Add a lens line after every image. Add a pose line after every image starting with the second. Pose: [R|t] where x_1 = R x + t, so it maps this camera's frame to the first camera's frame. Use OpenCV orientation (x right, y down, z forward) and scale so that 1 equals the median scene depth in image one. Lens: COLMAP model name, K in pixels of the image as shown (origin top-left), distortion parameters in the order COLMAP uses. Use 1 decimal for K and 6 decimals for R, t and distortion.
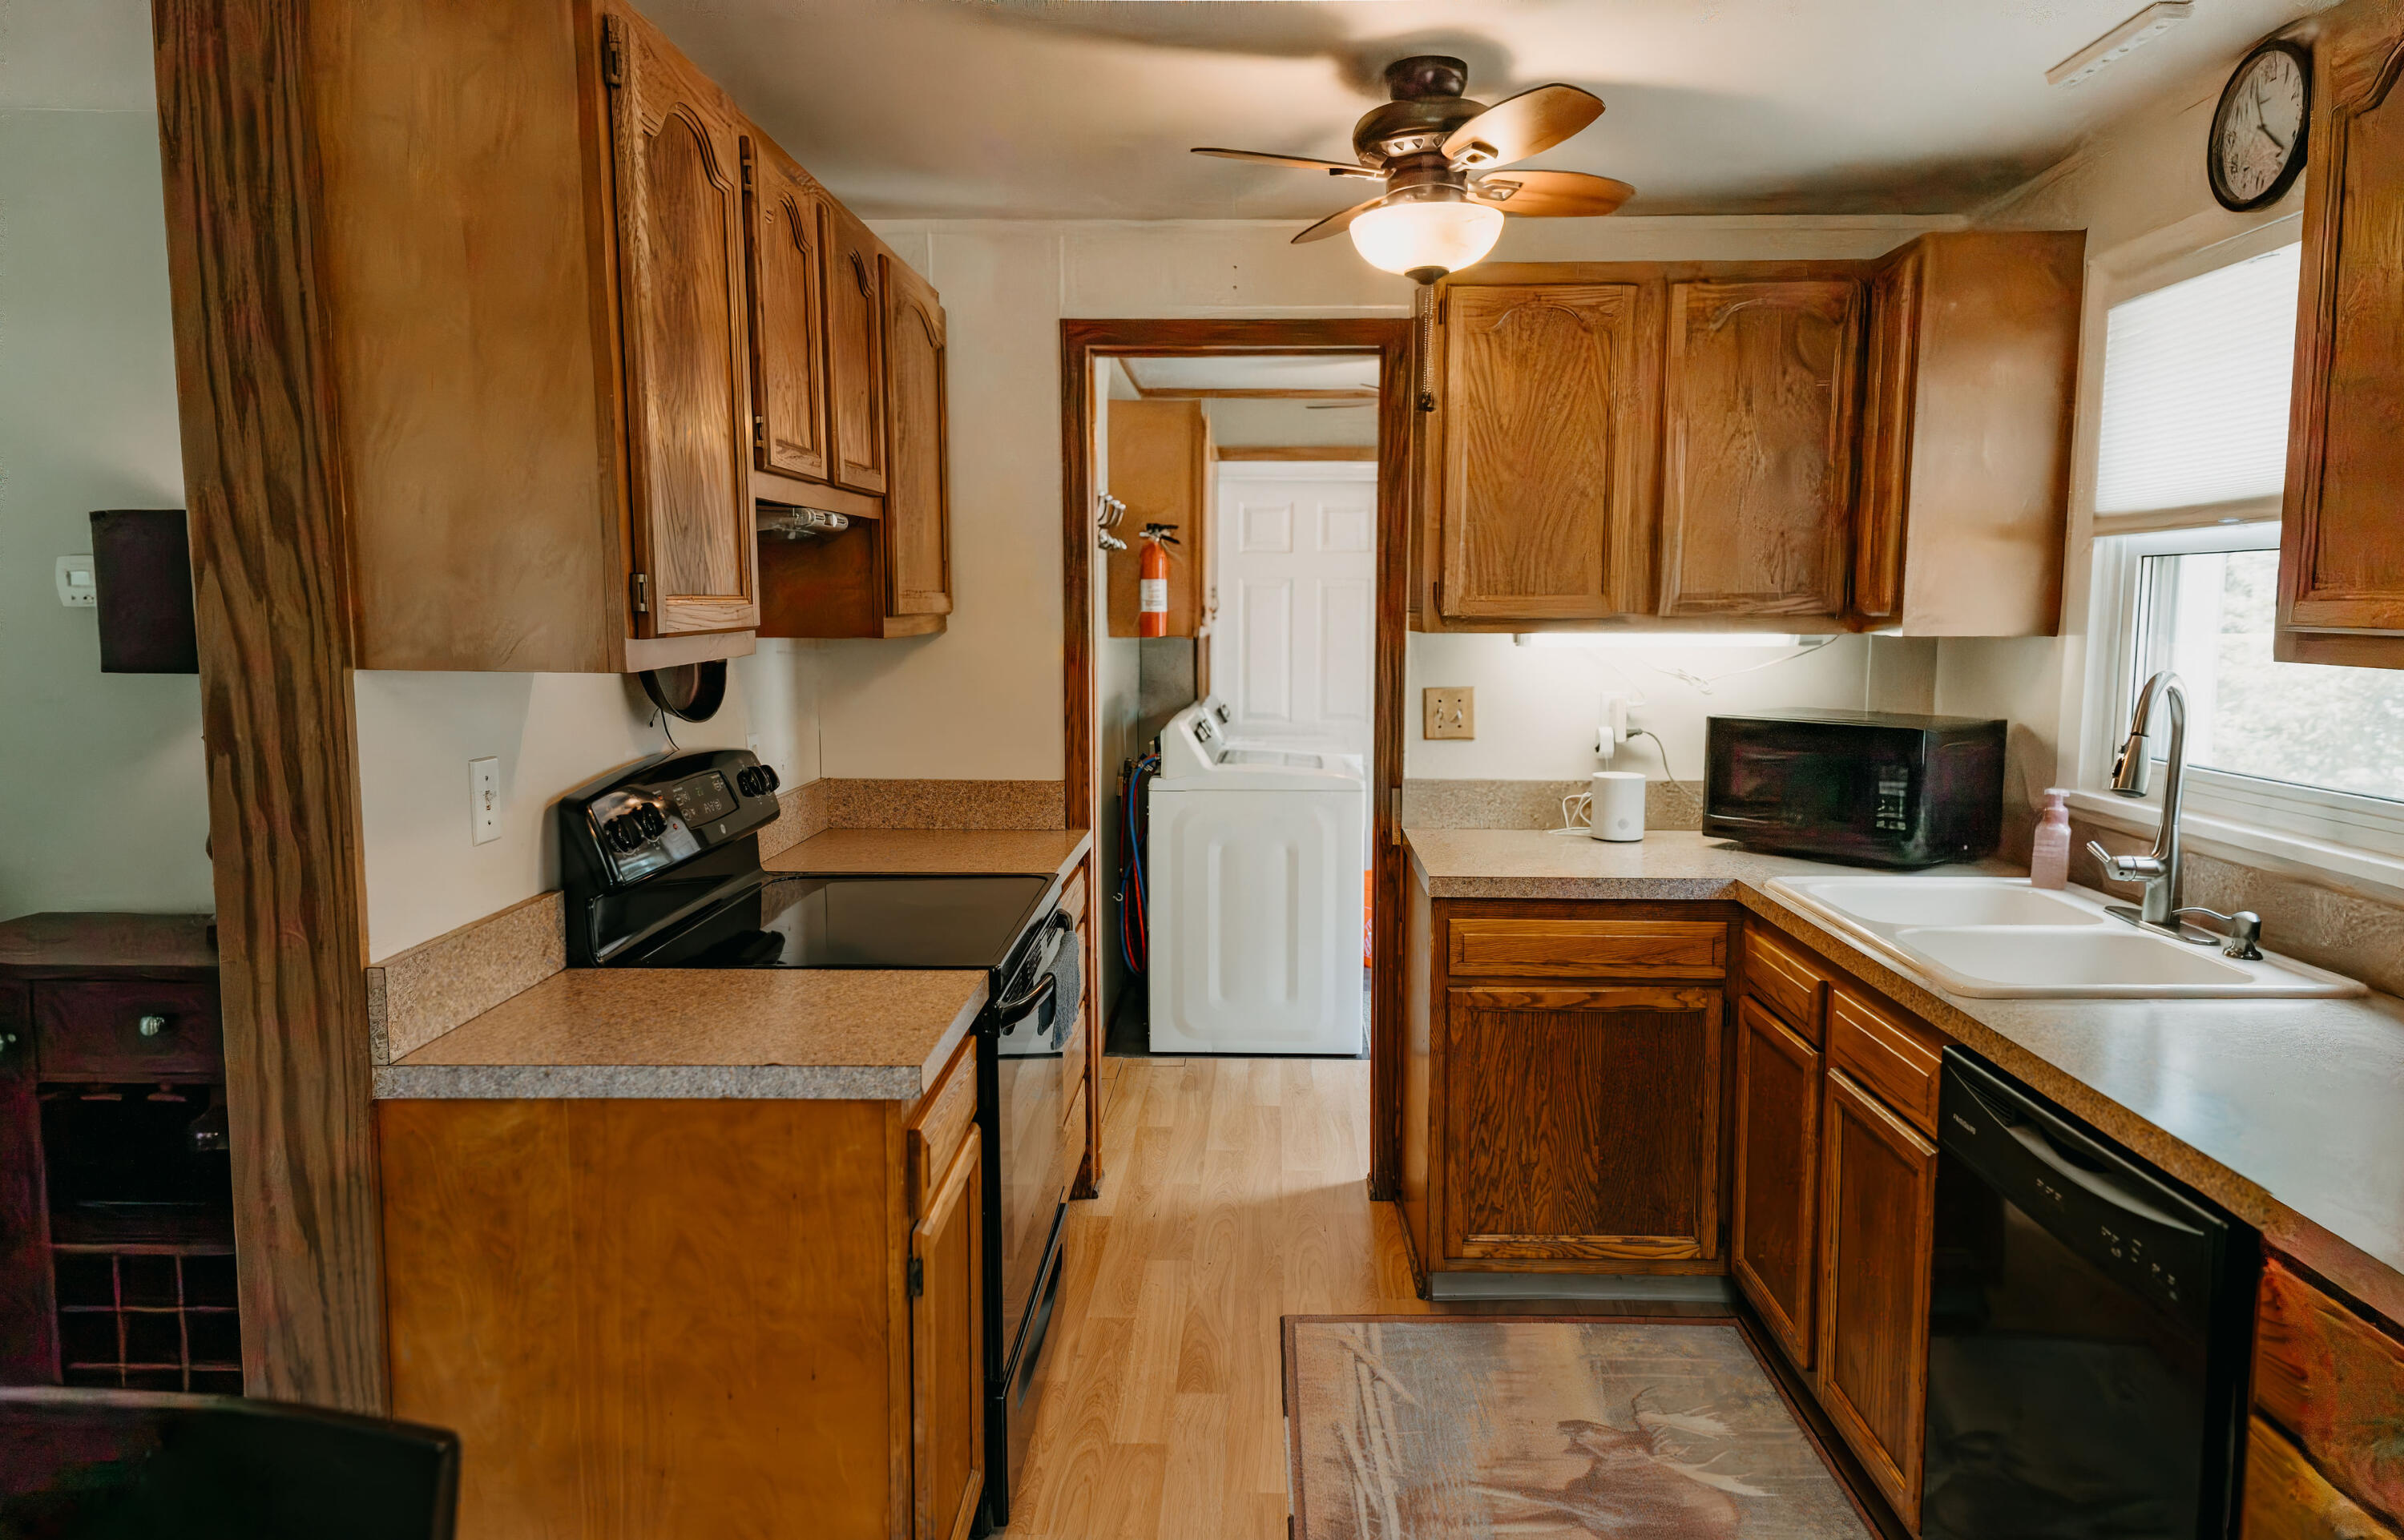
lens RADIAL K [[1543.5, 0, 1475.5], [0, 1543.5, 766.3], [0, 0, 1]] dist [0.038707, -0.002796]
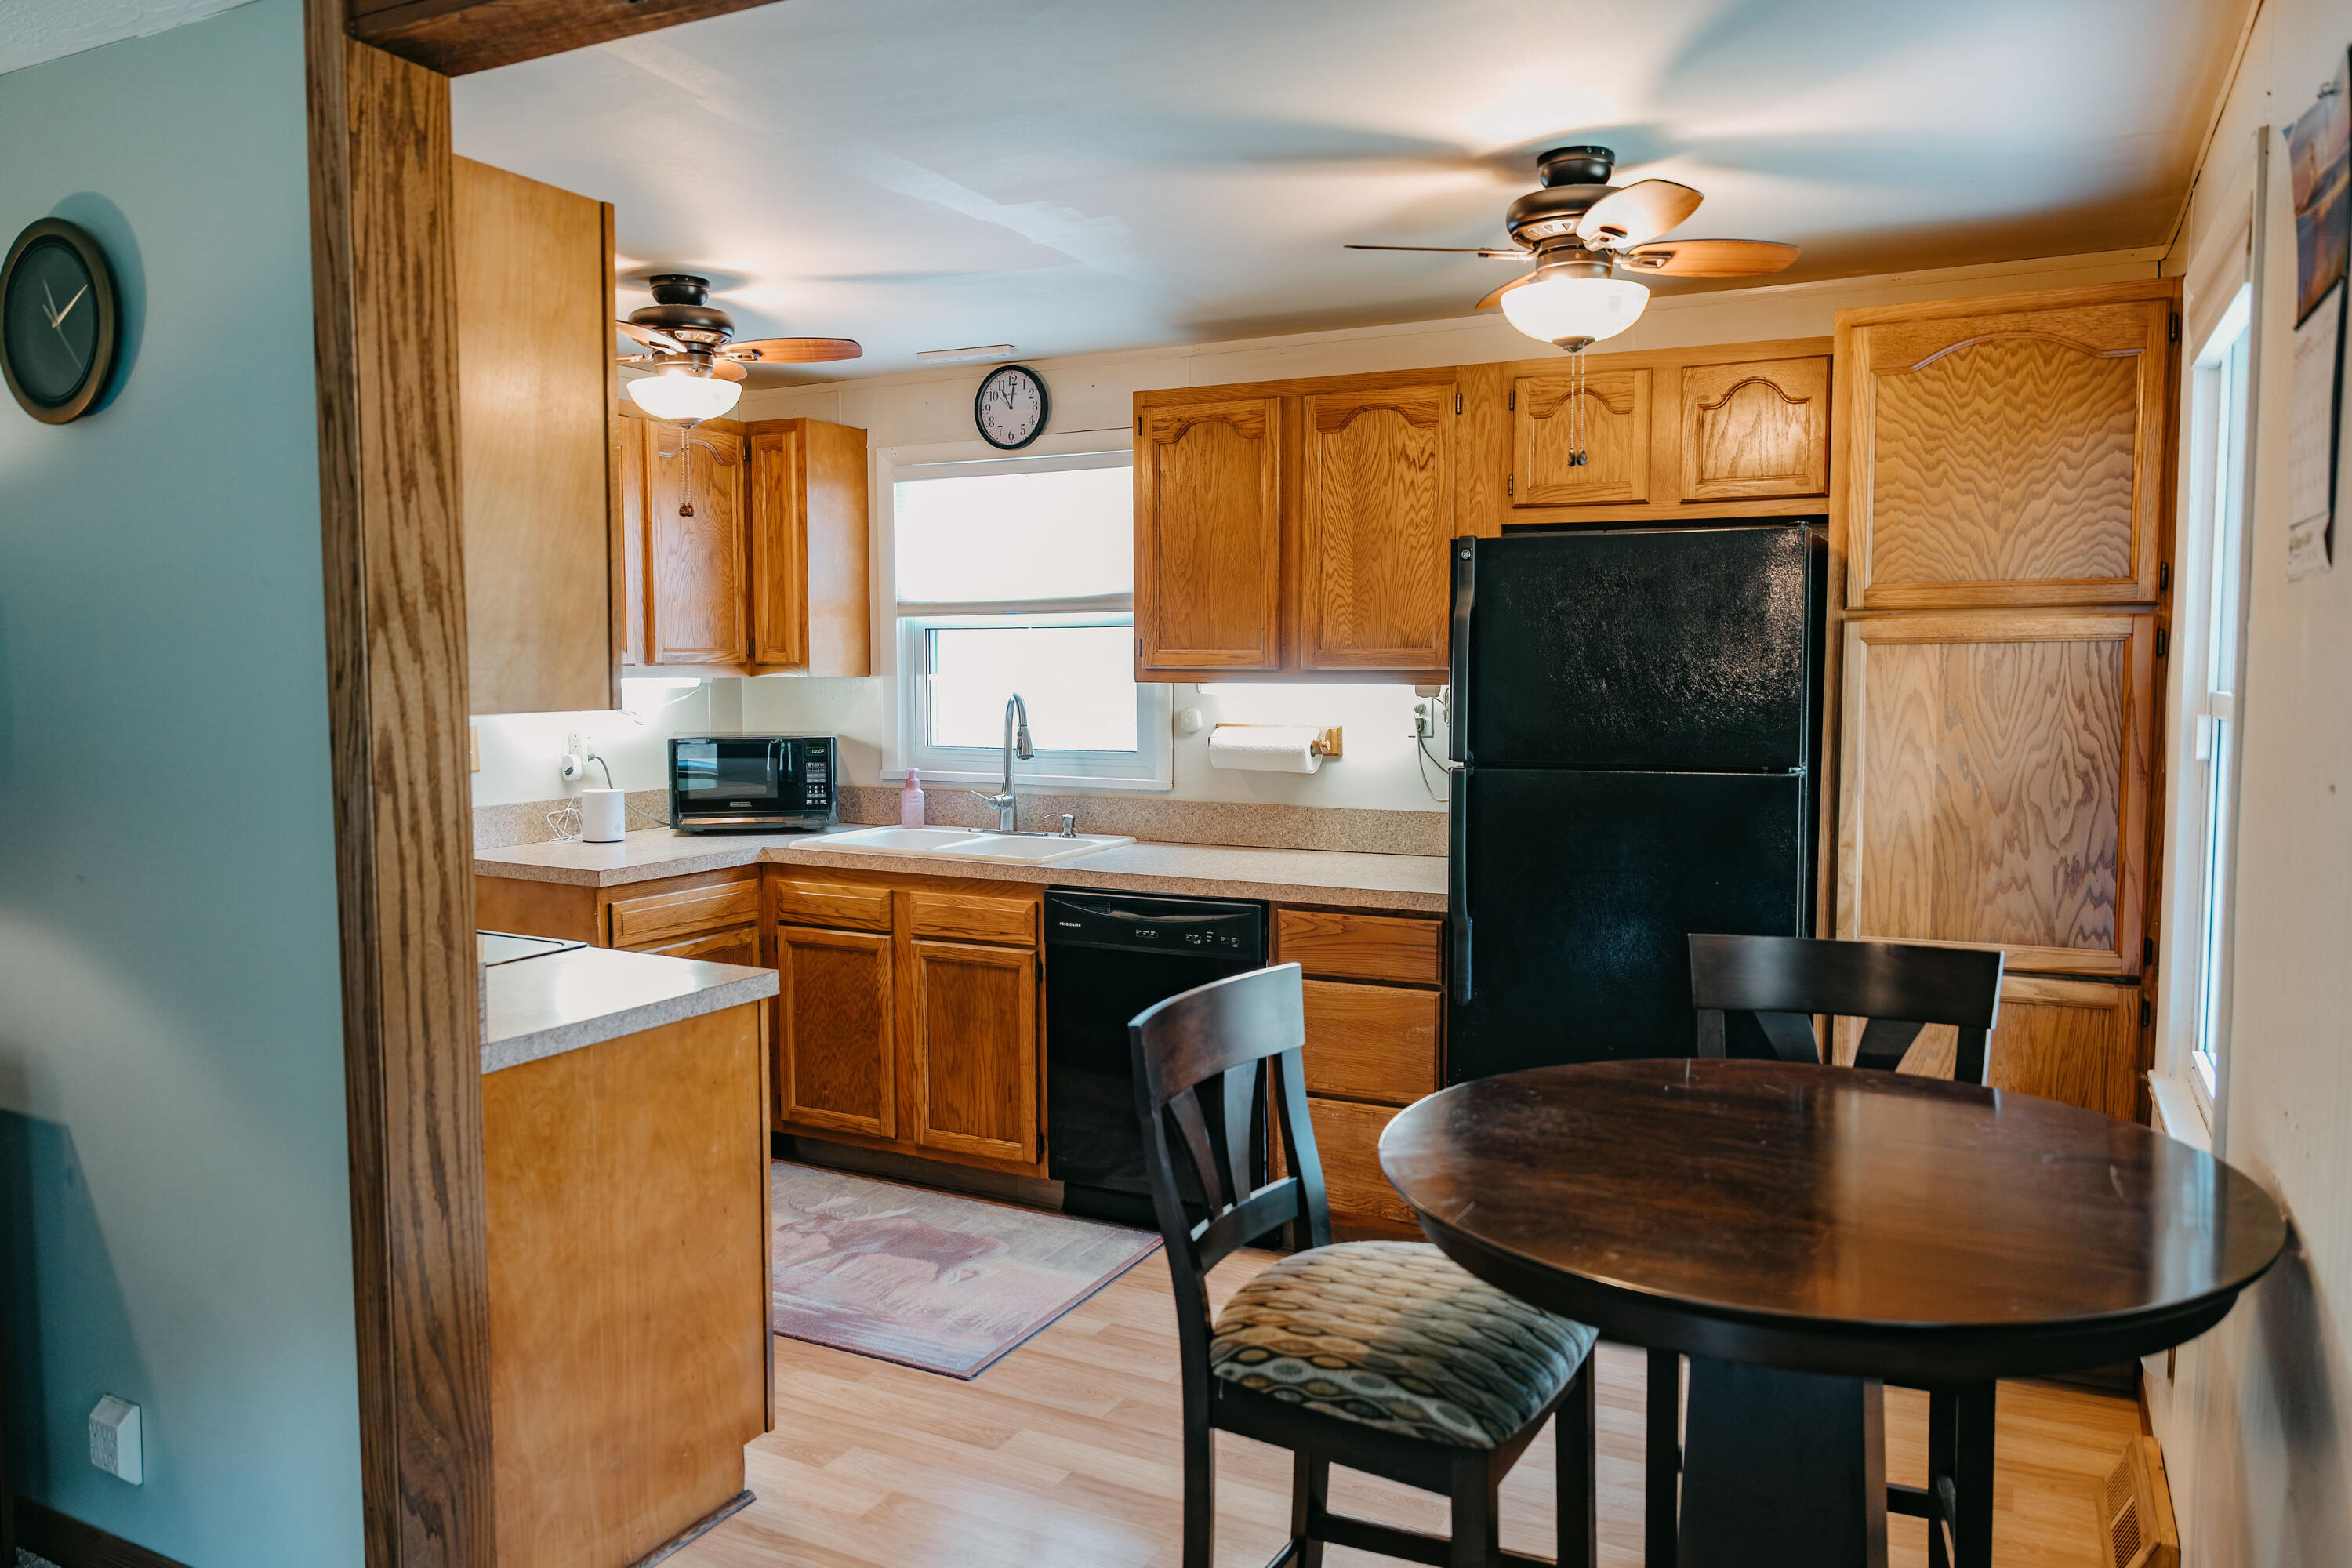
lens RADIAL K [[1609.4, 0, 1184.2], [0, 1609.4, 776.6], [0, 0, 1]] dist [-0.022926, 0.010526]
pose [[0.449944, -0.074476, 0.889946, -1.492376], [0.102957, 0.994198, 0.031147, 0.002406], [-0.887102, 0.077611, 0.455002, -0.046985]]
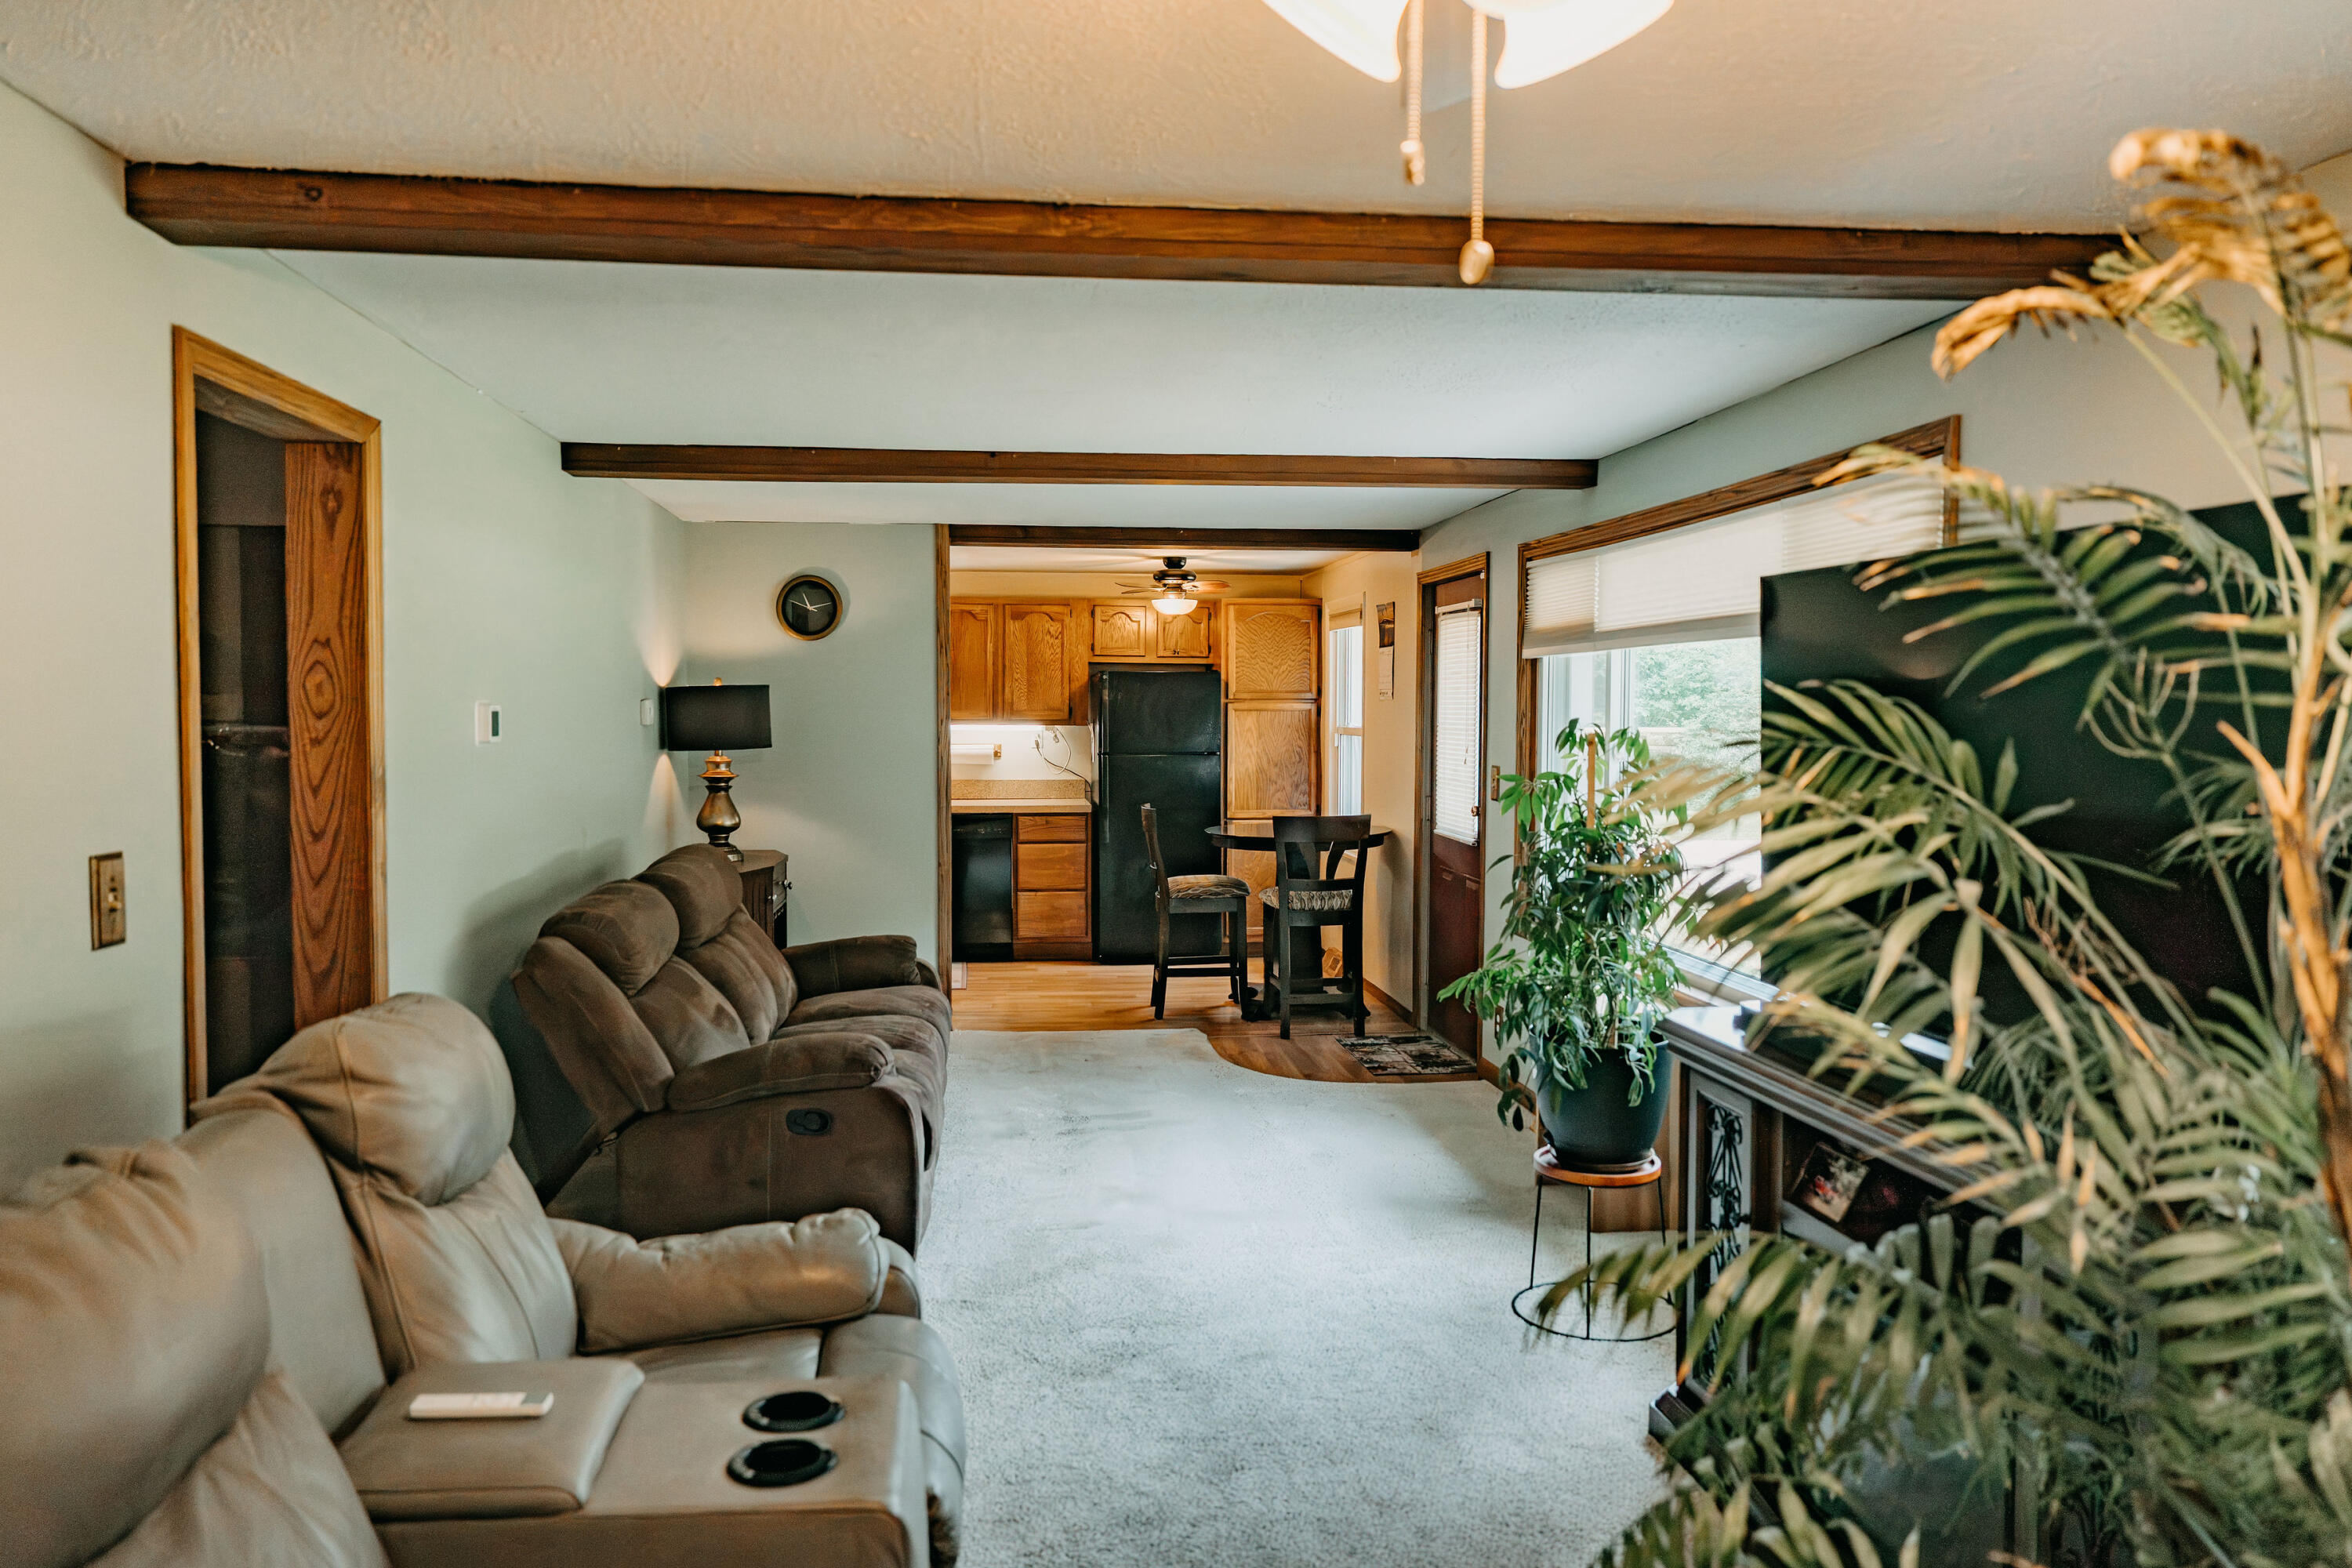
lens RADIAL K [[1609.4, 0, 1170.3], [0, 1609.4, 779.0], [0, 0, 1]] dist [-0.022926, 0.010526]
pose [[-0.124660, -0.052917, 0.990787, -4.942889], [0.101810, 0.992624, 0.065824, -0.166597], [-0.986962, 0.109077, -0.118353, 0.985210]]
